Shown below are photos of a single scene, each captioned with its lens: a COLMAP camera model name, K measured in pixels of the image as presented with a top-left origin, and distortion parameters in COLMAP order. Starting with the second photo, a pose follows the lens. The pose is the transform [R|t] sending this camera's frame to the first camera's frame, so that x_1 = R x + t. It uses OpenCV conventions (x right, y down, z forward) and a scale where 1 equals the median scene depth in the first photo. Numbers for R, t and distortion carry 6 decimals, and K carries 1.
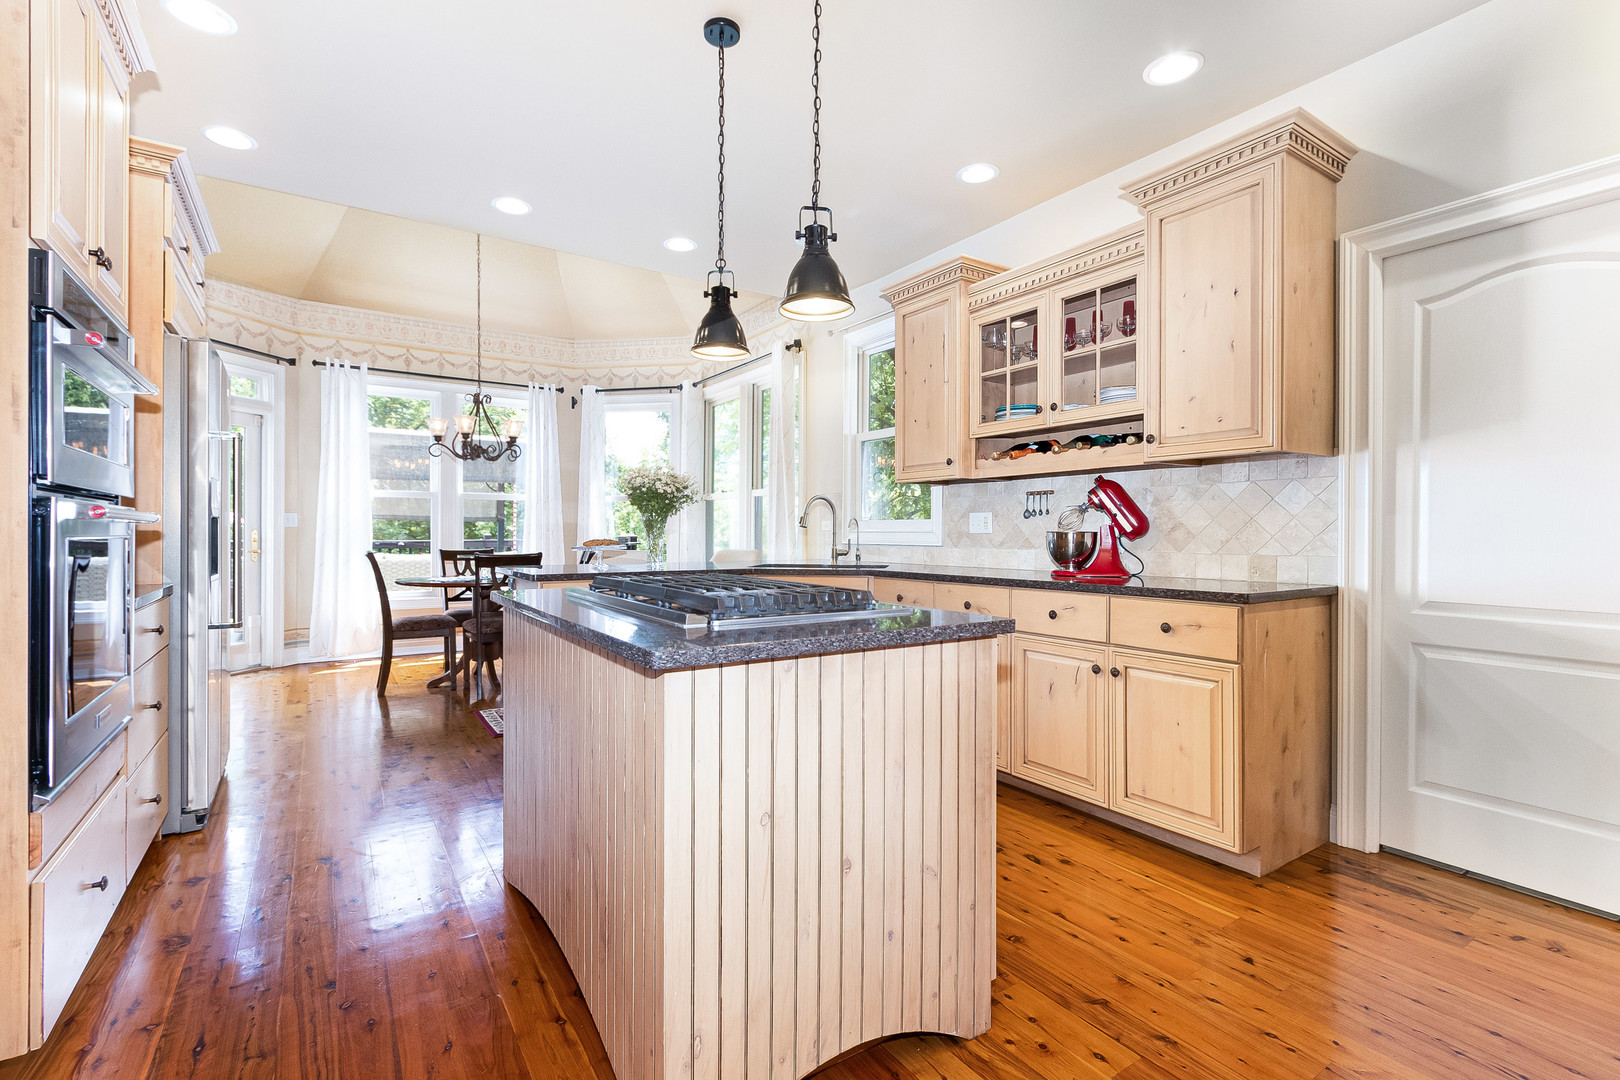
lens RADIAL K [[736.5, 0, 814.8], [0, 736.5, 541.9], [0, 0, 1]] dist [0.000638, 0.000100]
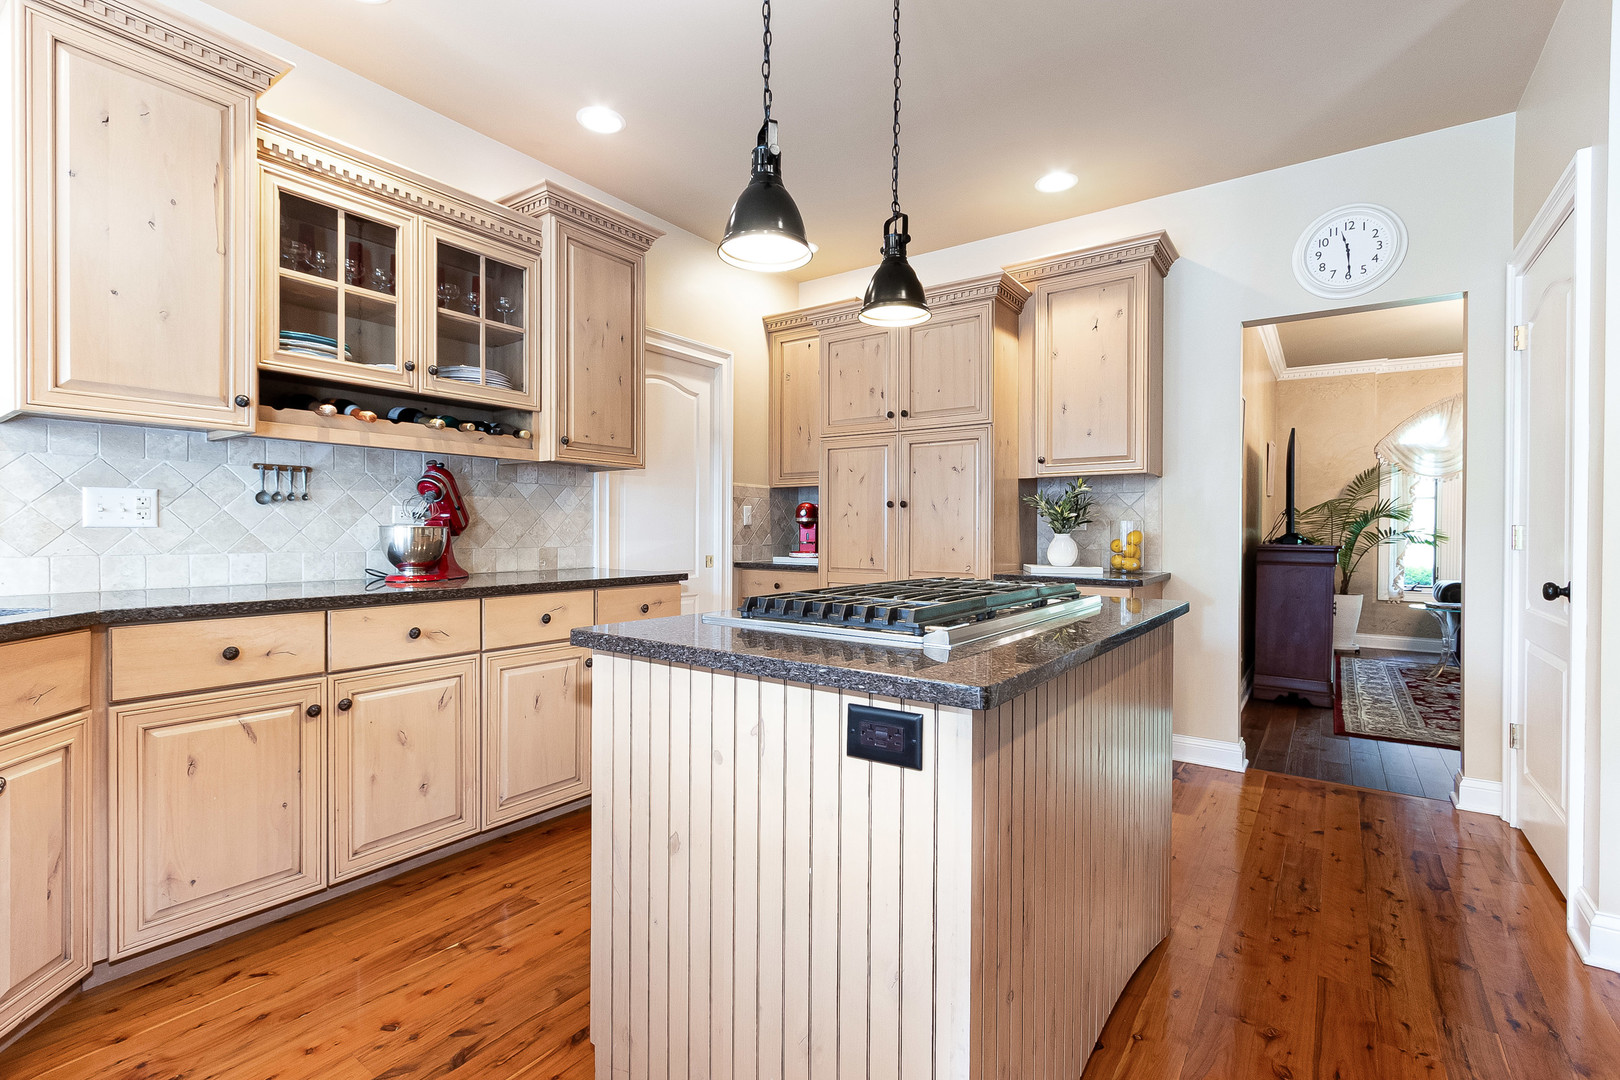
lens RADIAL K [[736.5, 0, 811.1], [0, 736.5, 534.1], [0, 0, 1]] dist [0.000638, 0.000100]
pose [[-0.356930, -0.004783, 0.934119, -0.578435], [0.009144, 0.999921, 0.008614, -0.009112], [-0.934086, 0.011617, -0.356858, 0.922591]]
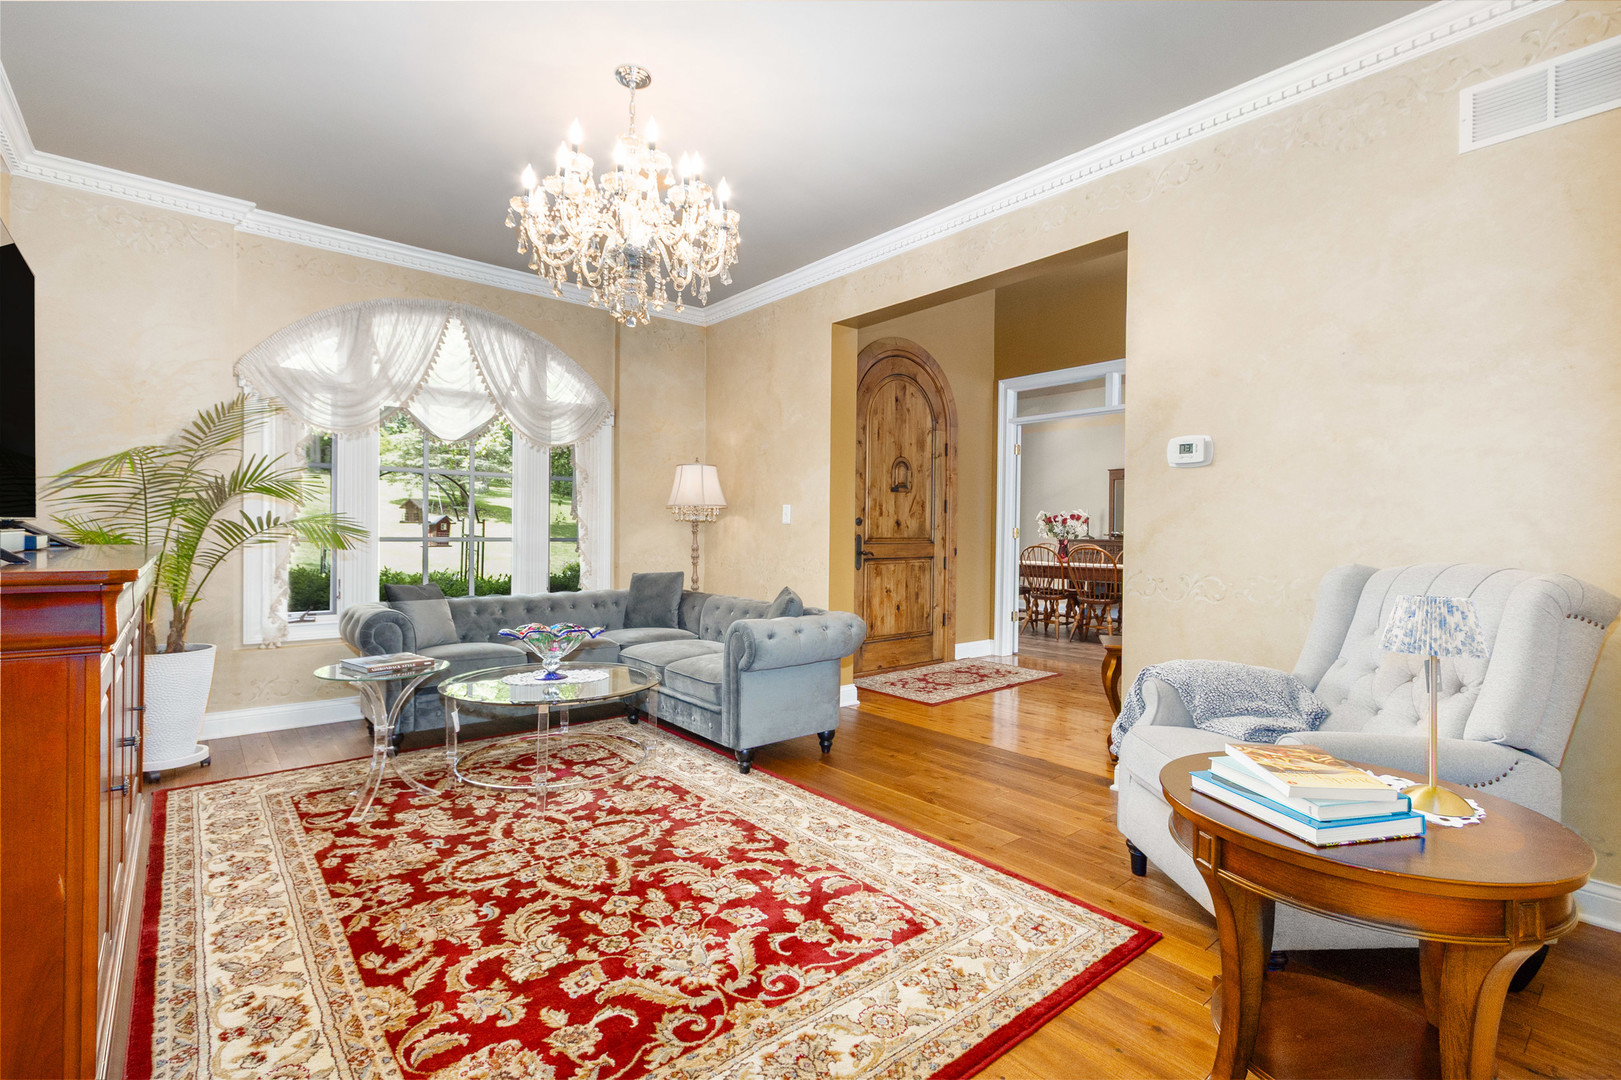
lens RADIAL K [[736.9, 0, 802.5], [0, 736.9, 535.8], [0, 0, 1]] dist [0.000638, 0.000100]
pose [[-0.993737, -0.000049, -0.111746, -0.169394], [-0.002846, 0.999687, 0.024874, 0.002476], [0.111710, 0.025036, -0.993425, 0.276586]]
